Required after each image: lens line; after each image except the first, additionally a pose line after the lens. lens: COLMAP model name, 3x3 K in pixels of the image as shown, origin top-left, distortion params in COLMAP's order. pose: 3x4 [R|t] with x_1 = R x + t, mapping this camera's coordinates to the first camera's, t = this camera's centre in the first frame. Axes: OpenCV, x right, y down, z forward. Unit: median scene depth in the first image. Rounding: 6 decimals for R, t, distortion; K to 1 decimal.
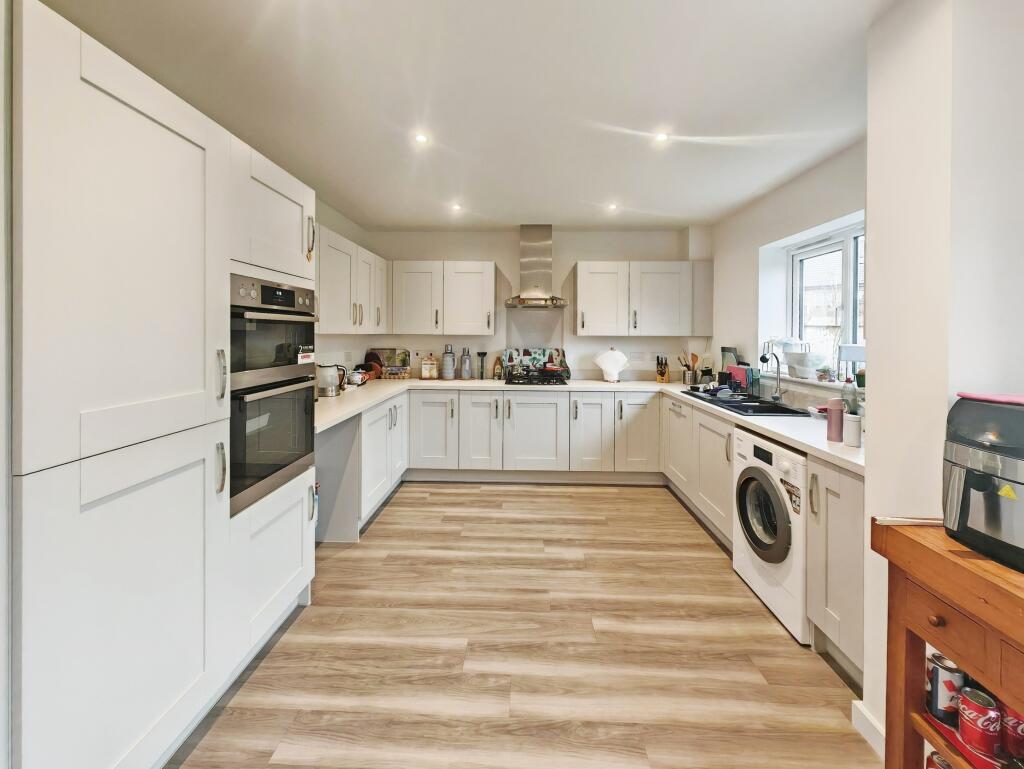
lens RADIAL K [[392.5, 0, 513.6], [0, 392.5, 345.8], [0, 0, 1]] dist [-0.000272, 0.000014]
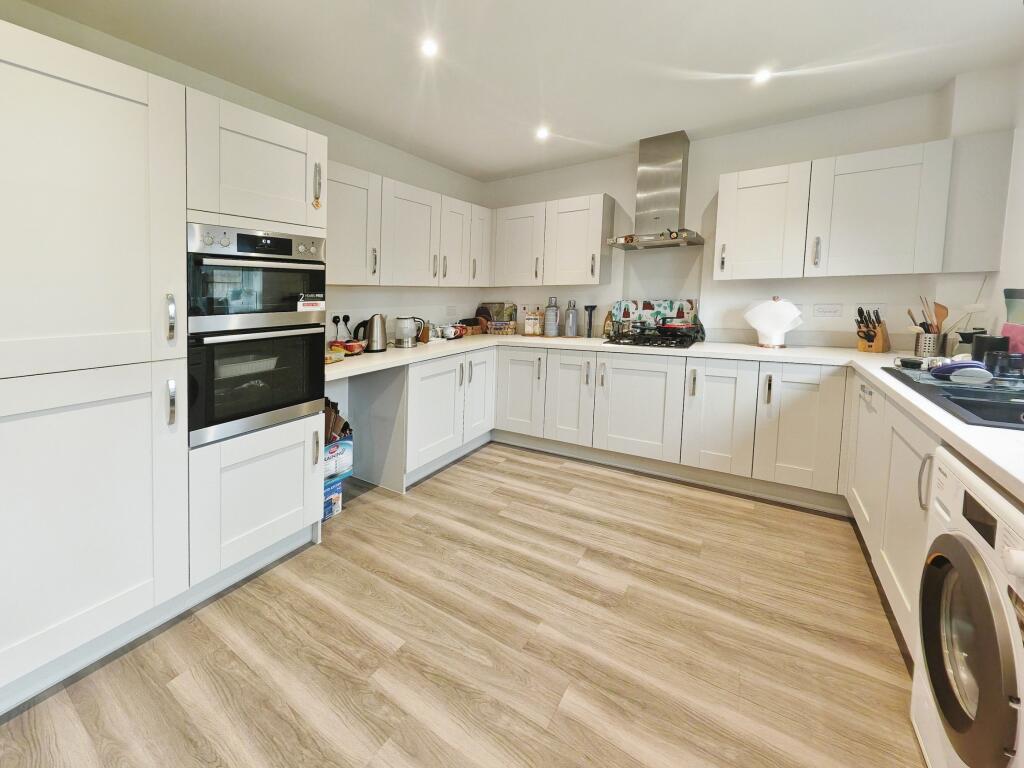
lens RADIAL K [[396.4, 0, 509.2], [0, 396.4, 328.9], [0, 0, 1]] dist [0.000772, 0.000125]
pose [[0.859577, 0.019846, -0.510621, 0.299468], [0.009301, 0.998472, 0.054465, 0.027148], [0.510922, -0.051566, 0.858079, 0.263618]]
